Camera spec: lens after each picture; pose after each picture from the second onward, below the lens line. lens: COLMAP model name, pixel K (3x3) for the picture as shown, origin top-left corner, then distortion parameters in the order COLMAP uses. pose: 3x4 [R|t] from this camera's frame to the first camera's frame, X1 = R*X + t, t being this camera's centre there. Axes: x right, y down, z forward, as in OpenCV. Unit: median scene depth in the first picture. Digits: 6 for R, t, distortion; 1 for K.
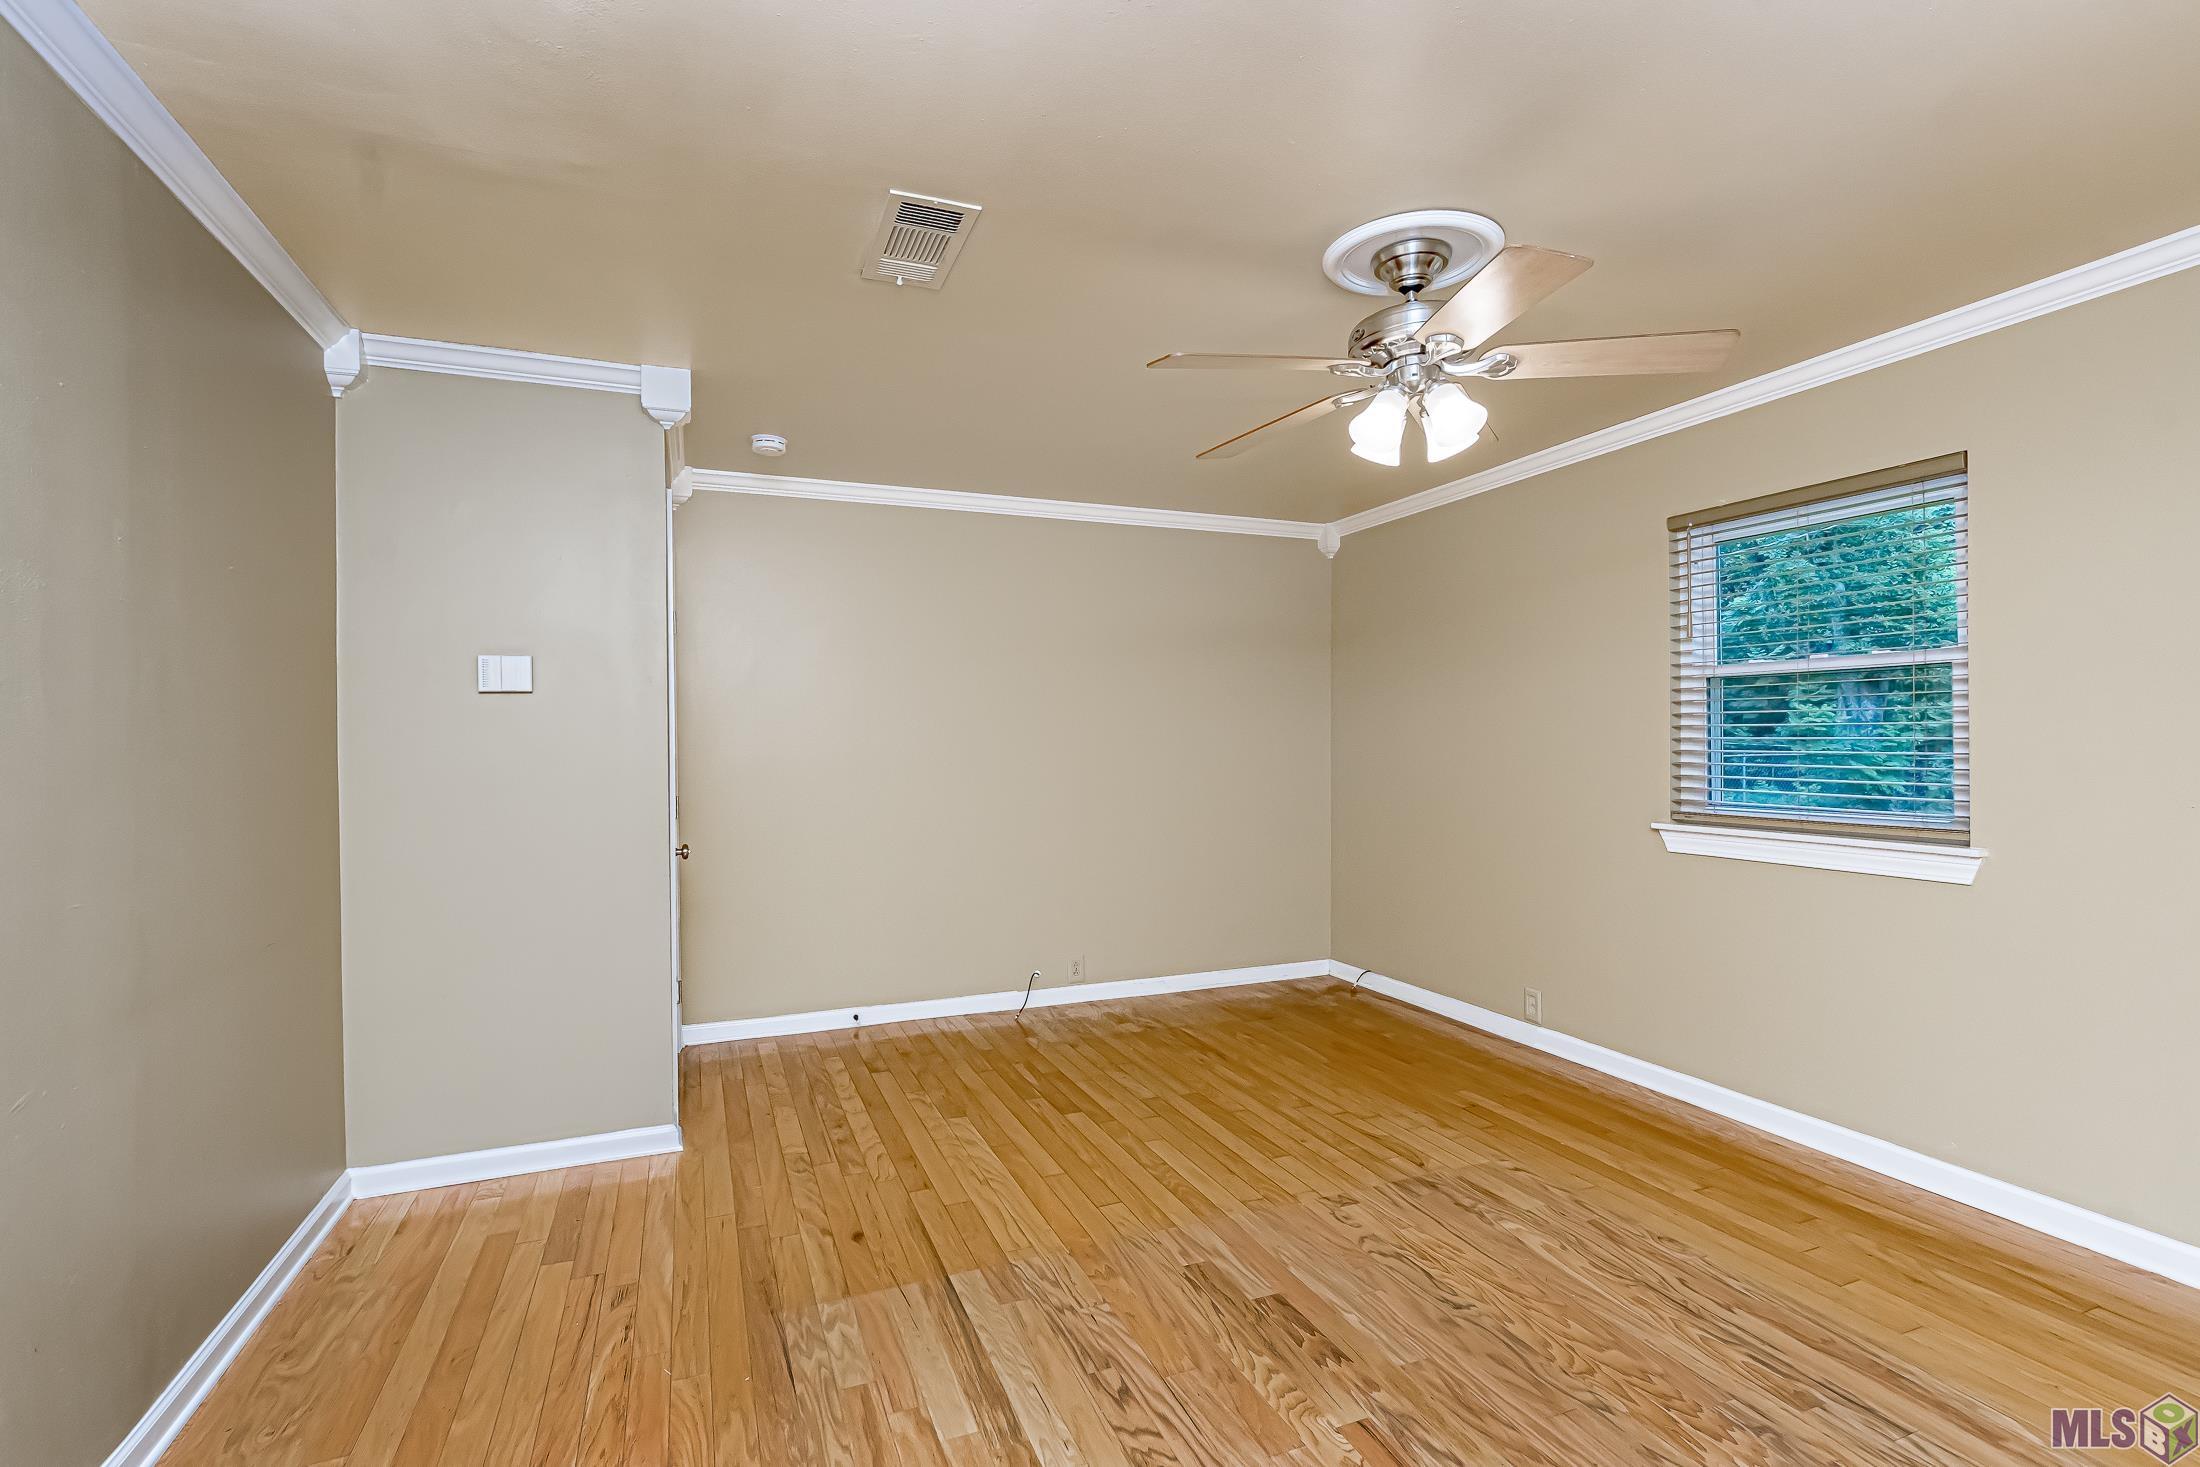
lens RADIAL K [[1141.6, 0, 1065.3], [0, 1141.6, 764.7], [0, 0, 1]] dist [0.014133, -0.000245]
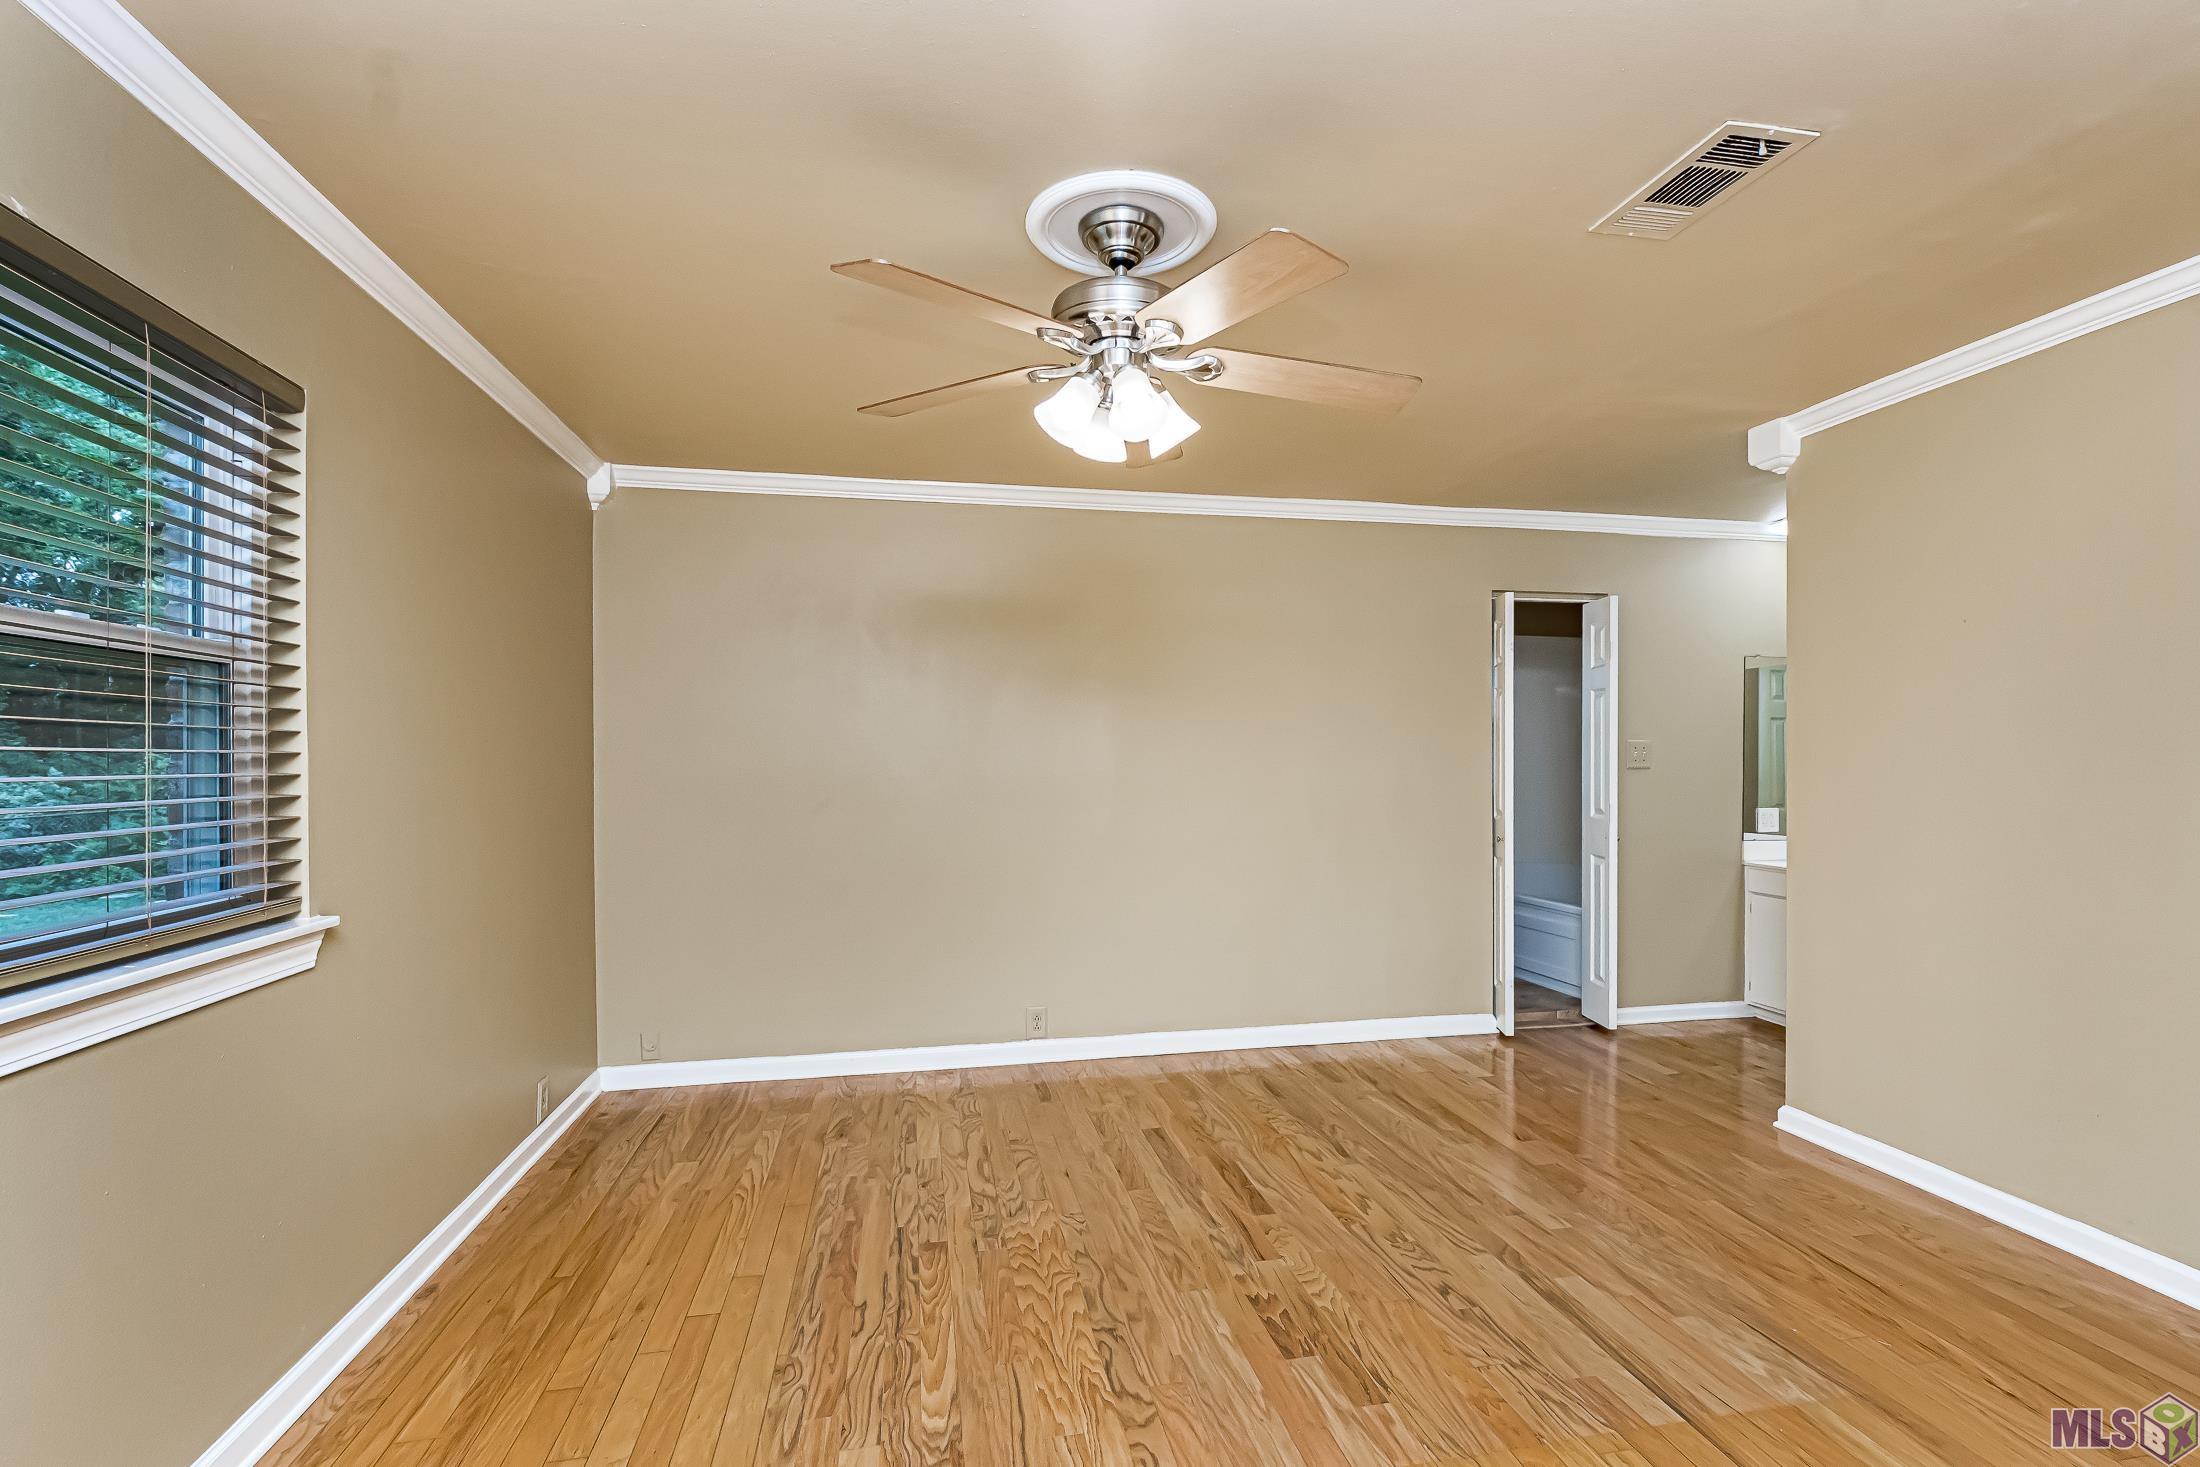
lens RADIAL K [[1141.6, 0, 1065.3], [0, 1141.6, 764.7], [0, 0, 1]] dist [0.014133, -0.000245]
pose [[-0.980564, 0.003806, 0.196164, 0.183286], [0.009431, 0.999571, 0.027746, -0.056683], [-0.195974, 0.029057, -0.980178, 2.009841]]
